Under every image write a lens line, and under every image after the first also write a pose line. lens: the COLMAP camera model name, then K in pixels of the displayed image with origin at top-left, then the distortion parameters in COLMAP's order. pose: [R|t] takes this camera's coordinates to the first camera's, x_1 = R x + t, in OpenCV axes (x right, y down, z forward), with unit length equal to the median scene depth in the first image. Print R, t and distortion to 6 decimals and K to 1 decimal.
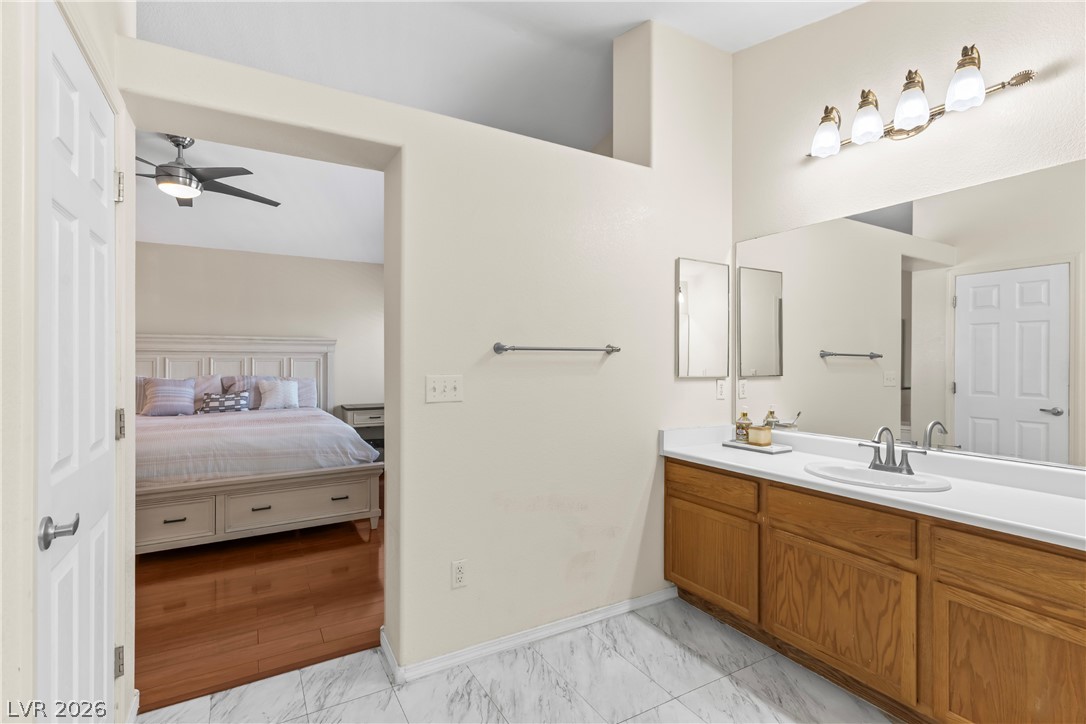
lens RADIAL K [[513.9, 0, 544.4], [0, 513.9, 360.9], [0, 0, 1]] dist [0.001227, 0.001446]
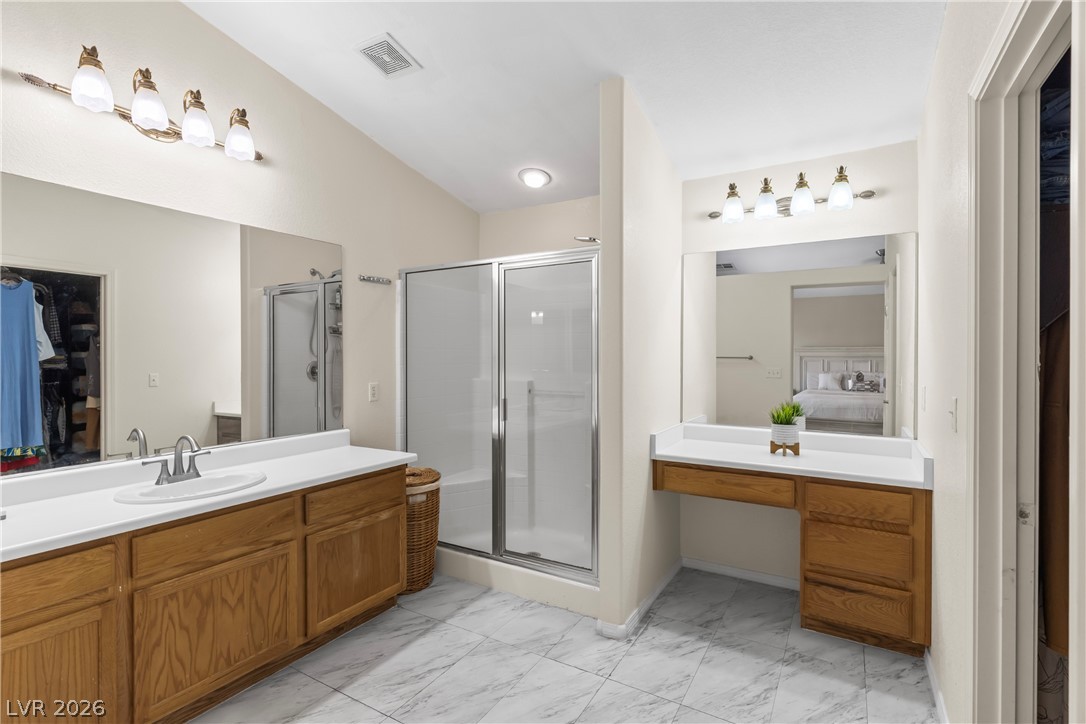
lens RADIAL K [[513.9, 0, 541.7], [0, 513.9, 360.3], [0, 0, 1]] dist [0.001227, 0.001446]
pose [[-0.479488, -0.010918, 0.877480, -0.595240], [0.001132, 0.999914, 0.013059, -0.032621], [-0.877548, 0.007255, -0.479435, 0.971445]]
